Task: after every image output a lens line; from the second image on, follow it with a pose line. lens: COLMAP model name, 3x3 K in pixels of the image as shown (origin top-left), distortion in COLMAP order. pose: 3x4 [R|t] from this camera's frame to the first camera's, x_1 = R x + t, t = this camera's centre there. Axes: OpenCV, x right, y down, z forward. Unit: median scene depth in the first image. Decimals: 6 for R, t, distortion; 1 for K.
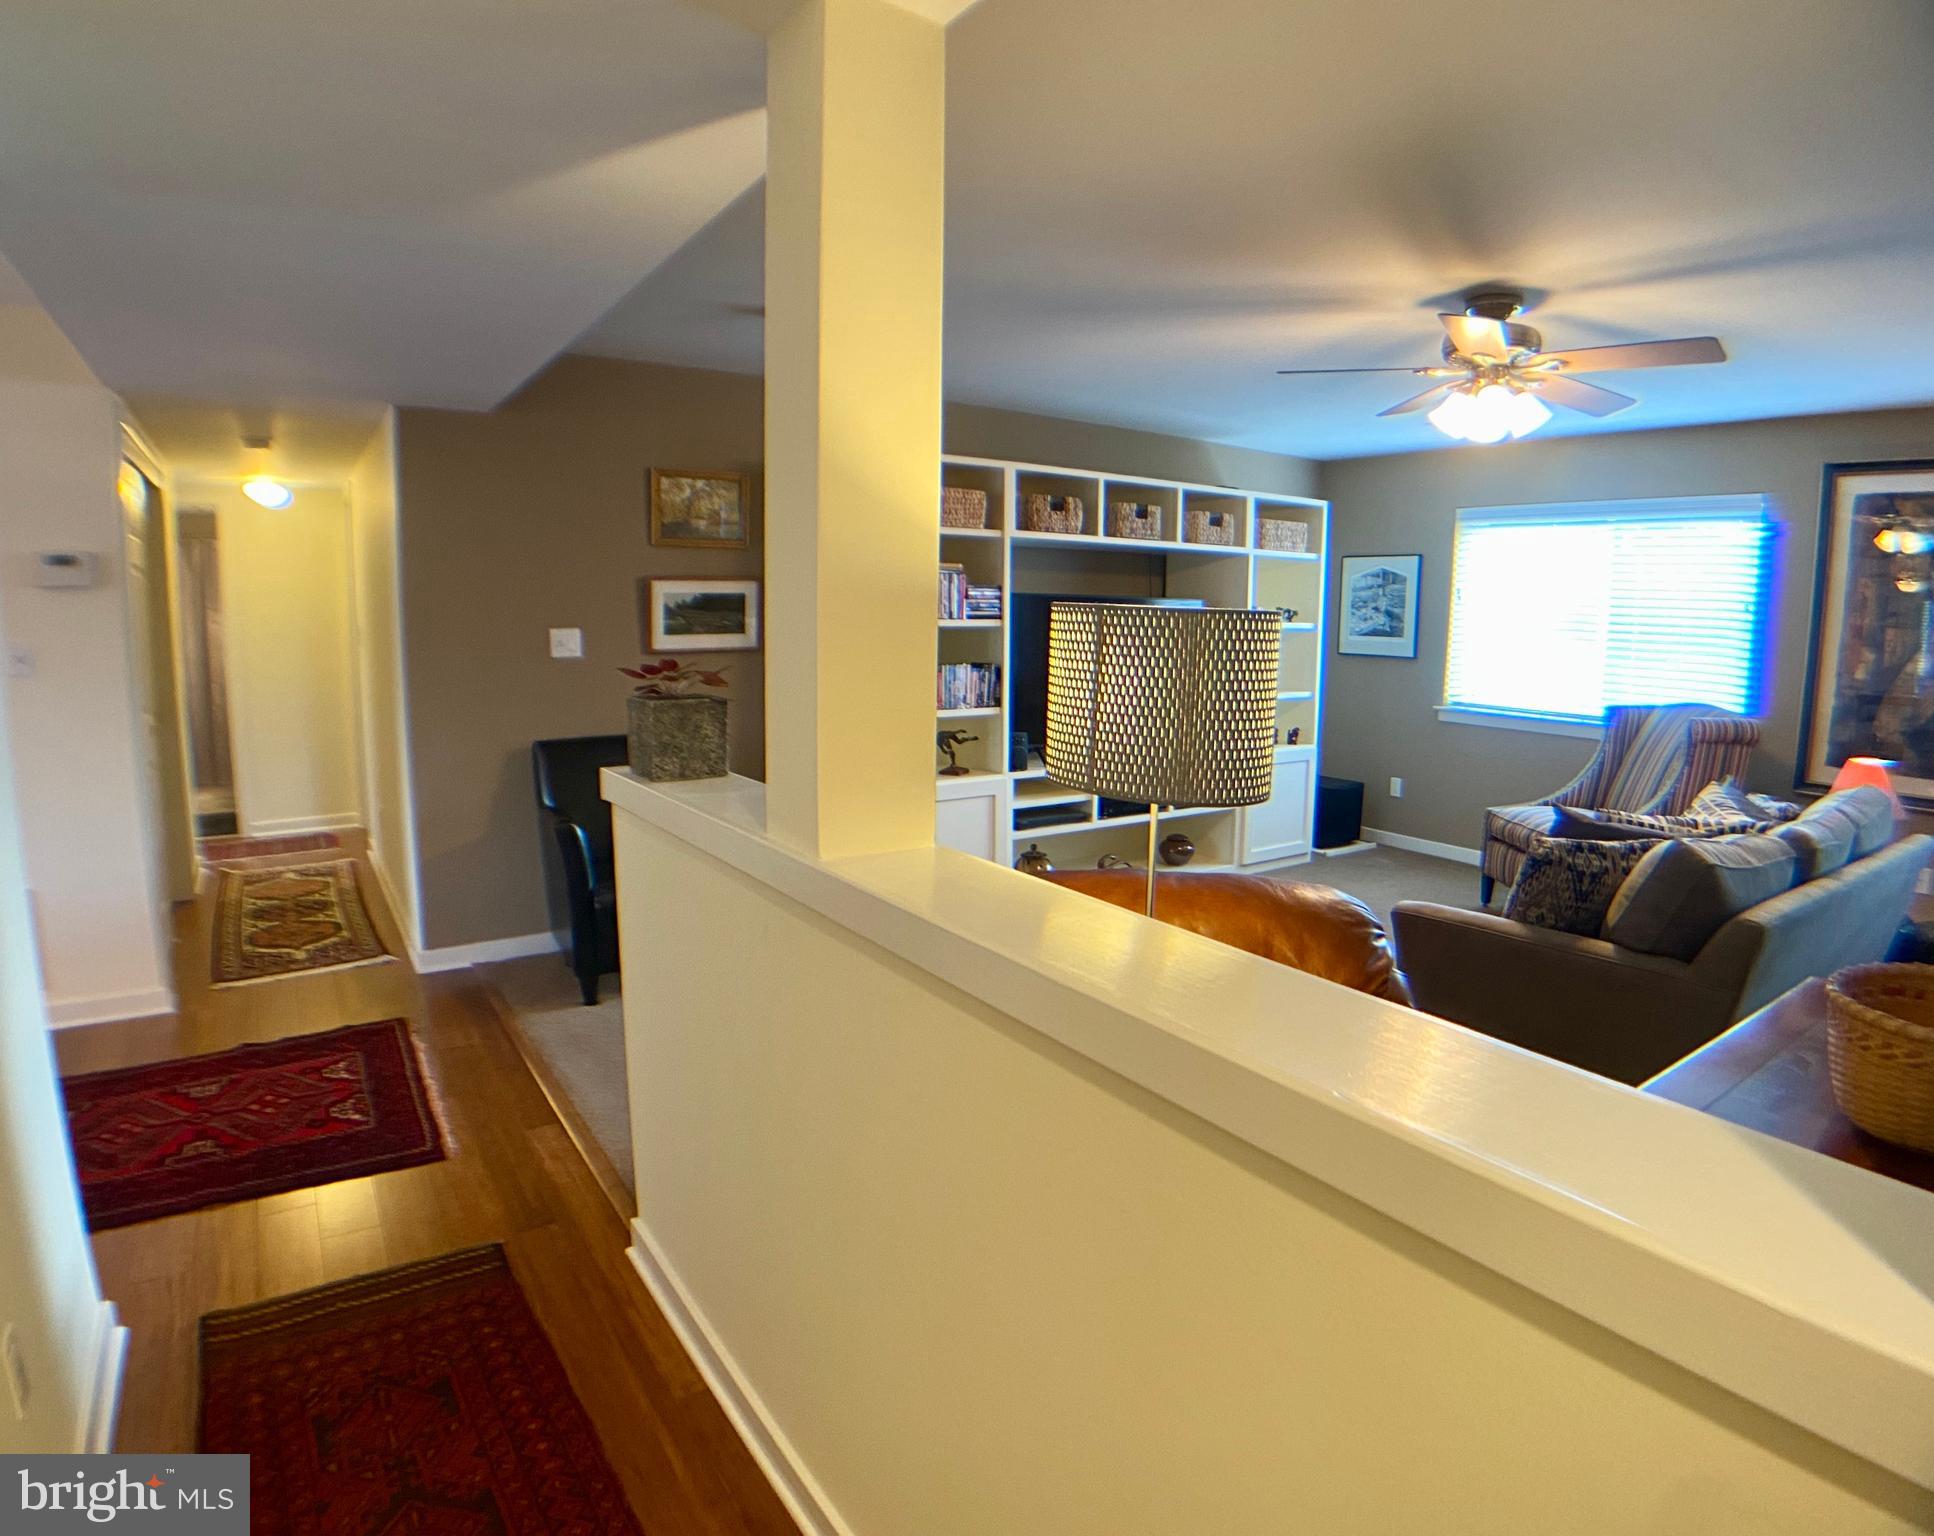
lens RADIAL K [[1083.5, 0, 1047.2], [0, 1083.5, 755.5], [0, 0, 1]] dist [-0.112138, 0.012744]
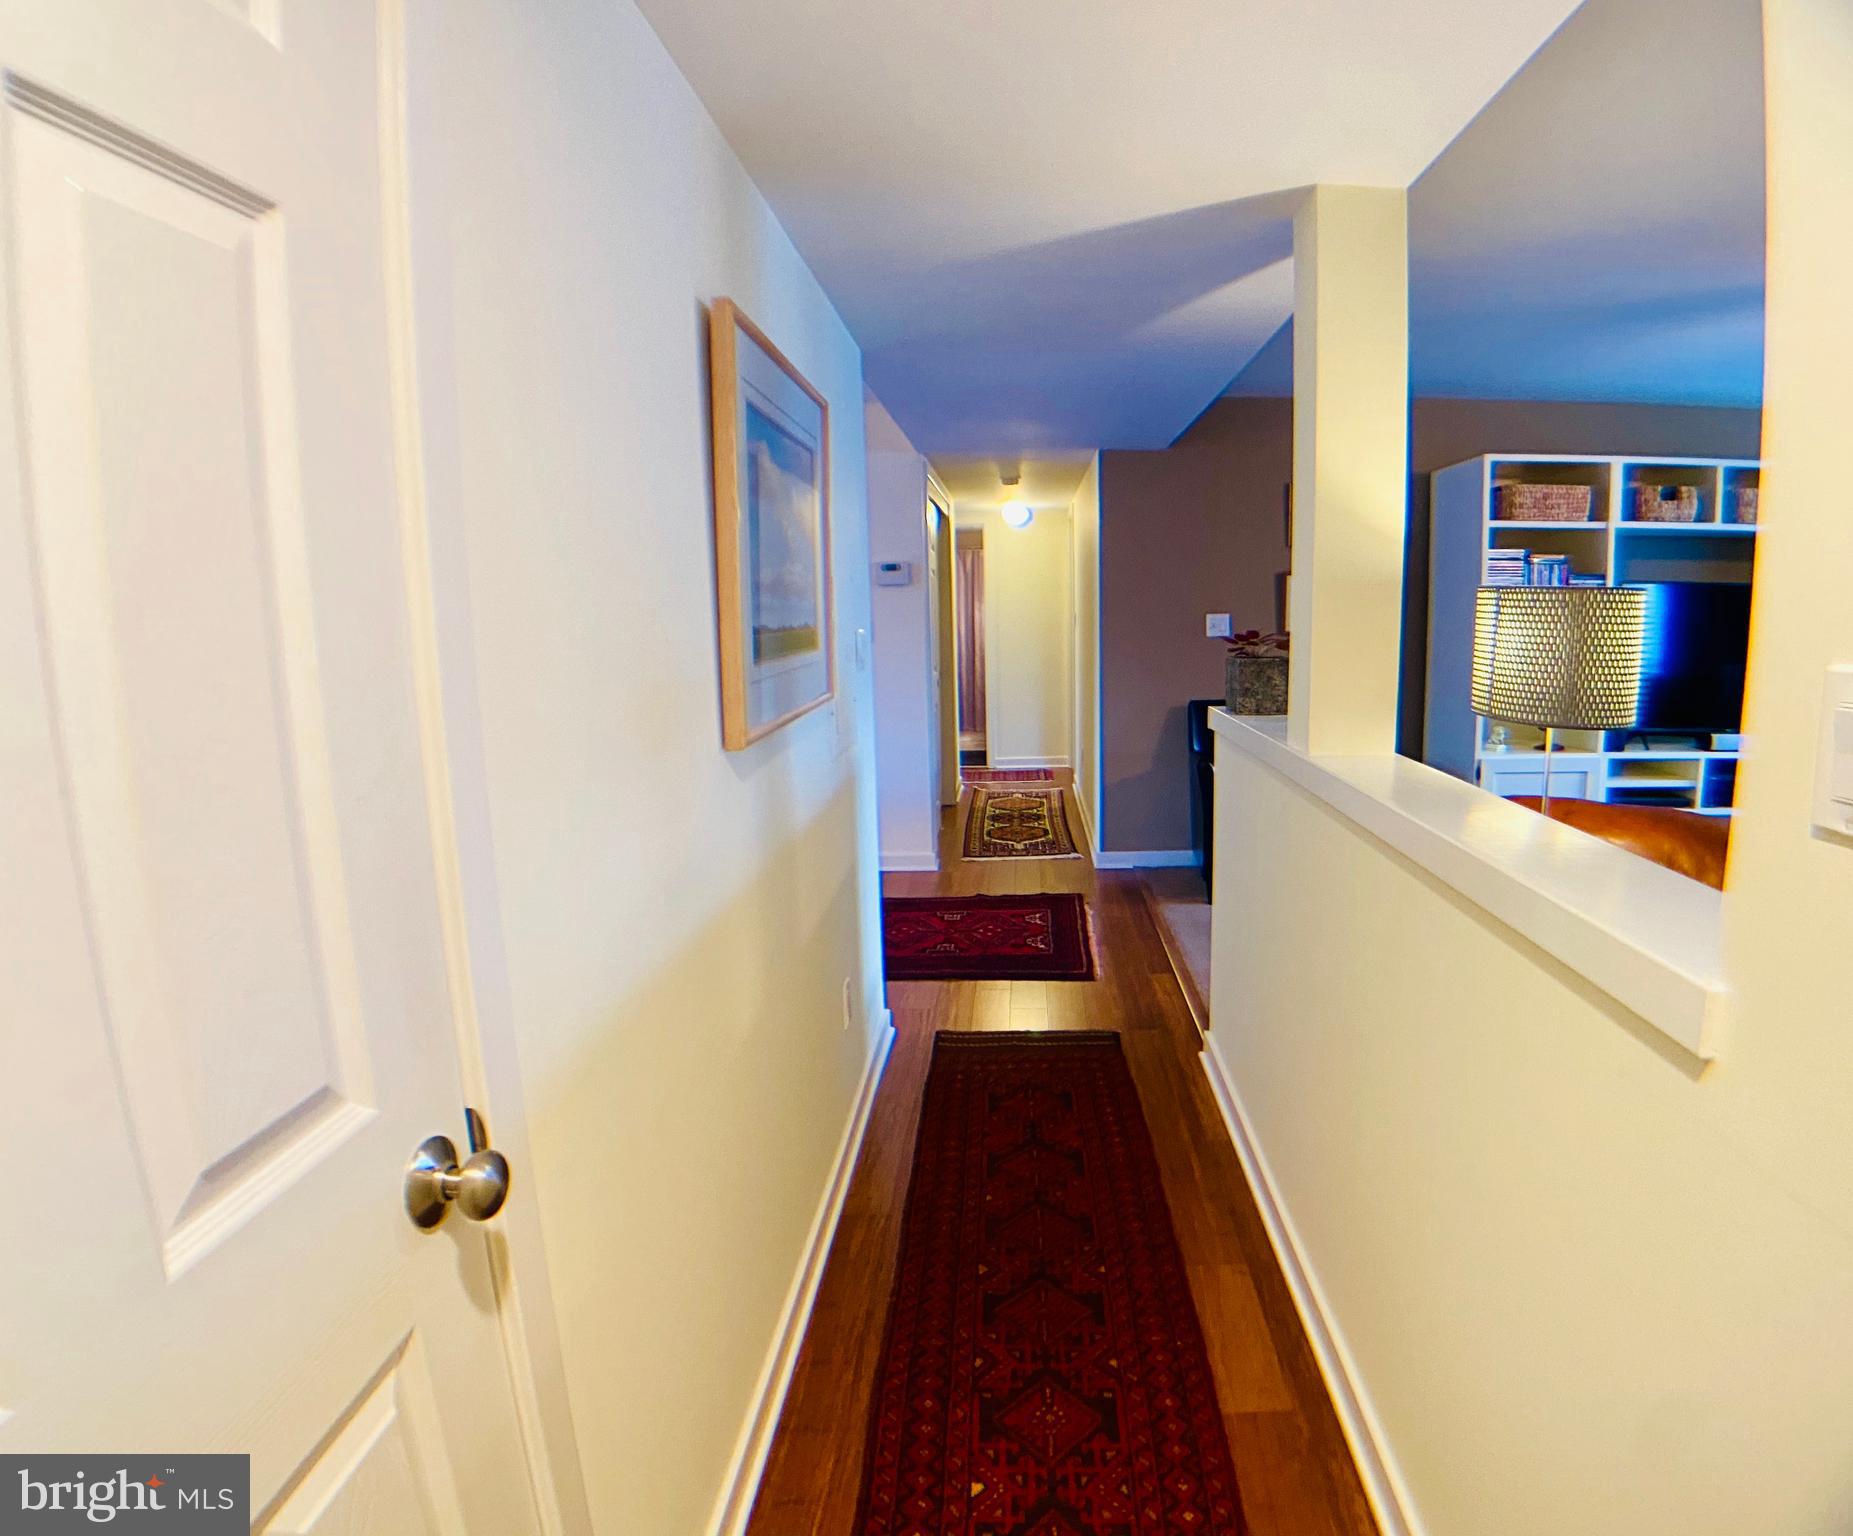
lens RADIAL K [[1078.0, 0, 1033.3], [0, 1078.0, 772.7], [0, 0, 1]] dist [-0.080042, 0.000150]
pose [[0.804696, 0.071026, -0.589423, 0.153626], [-0.058604, 0.997472, 0.040188, 0.033909], [0.590788, 0.002204, 0.806824, -0.192406]]
